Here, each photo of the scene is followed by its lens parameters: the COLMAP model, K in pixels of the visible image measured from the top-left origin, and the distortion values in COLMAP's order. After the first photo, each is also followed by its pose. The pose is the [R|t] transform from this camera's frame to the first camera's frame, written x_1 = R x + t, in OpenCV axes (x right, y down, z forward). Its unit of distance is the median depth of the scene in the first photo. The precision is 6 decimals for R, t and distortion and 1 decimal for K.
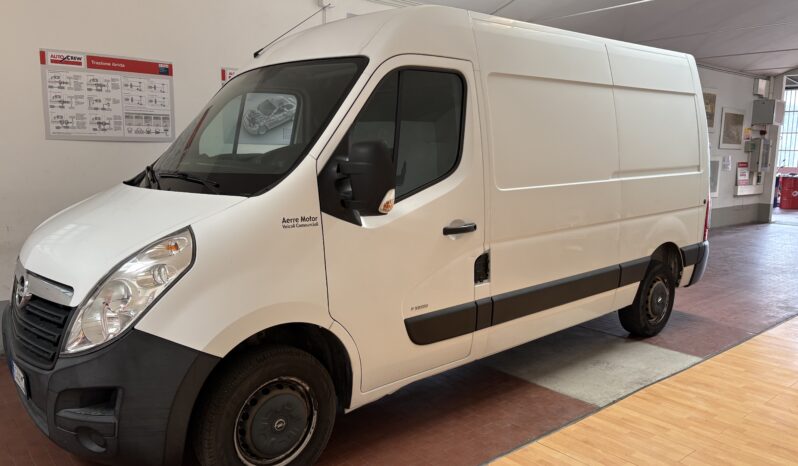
lens RADIAL K [[613.2, 0, 407.1], [0, 613.2, 229.9], [0, 0, 1]] dist [0.014527, -0.007446]
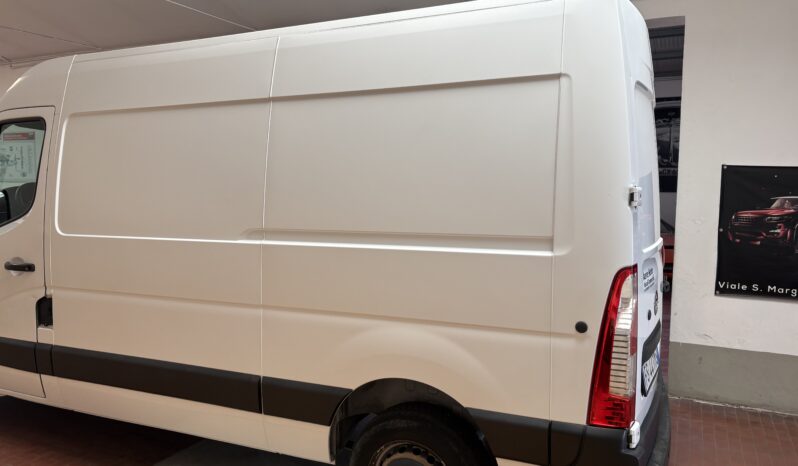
lens RADIAL K [[618.9, 0, 399.0], [0, 618.9, 233.0], [0, 0, 1]] dist [0.007128, 0.001009]
pose [[0.395870, 0.067457, -0.915825, 1.418632], [-0.127897, 0.991629, 0.017756, -0.174015], [0.909356, 0.110102, 0.401184, 1.246979]]
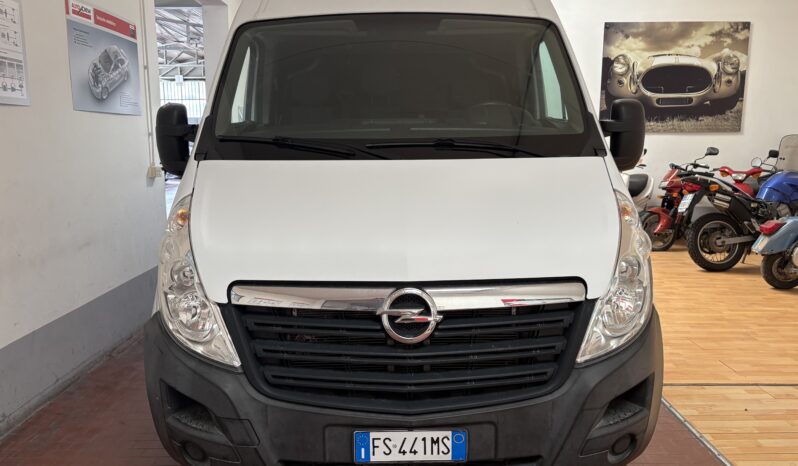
lens RADIAL K [[597.3, 0, 399.0], [0, 597.3, 233.0], [0, 0, 1]] dist [0.051585, -0.001801]
pose [[0.661727, -0.139395, 0.736673, -1.010167], [0.112605, 0.989897, 0.086161, -0.045120], [-0.741241, 0.025938, 0.670738, 0.521809]]
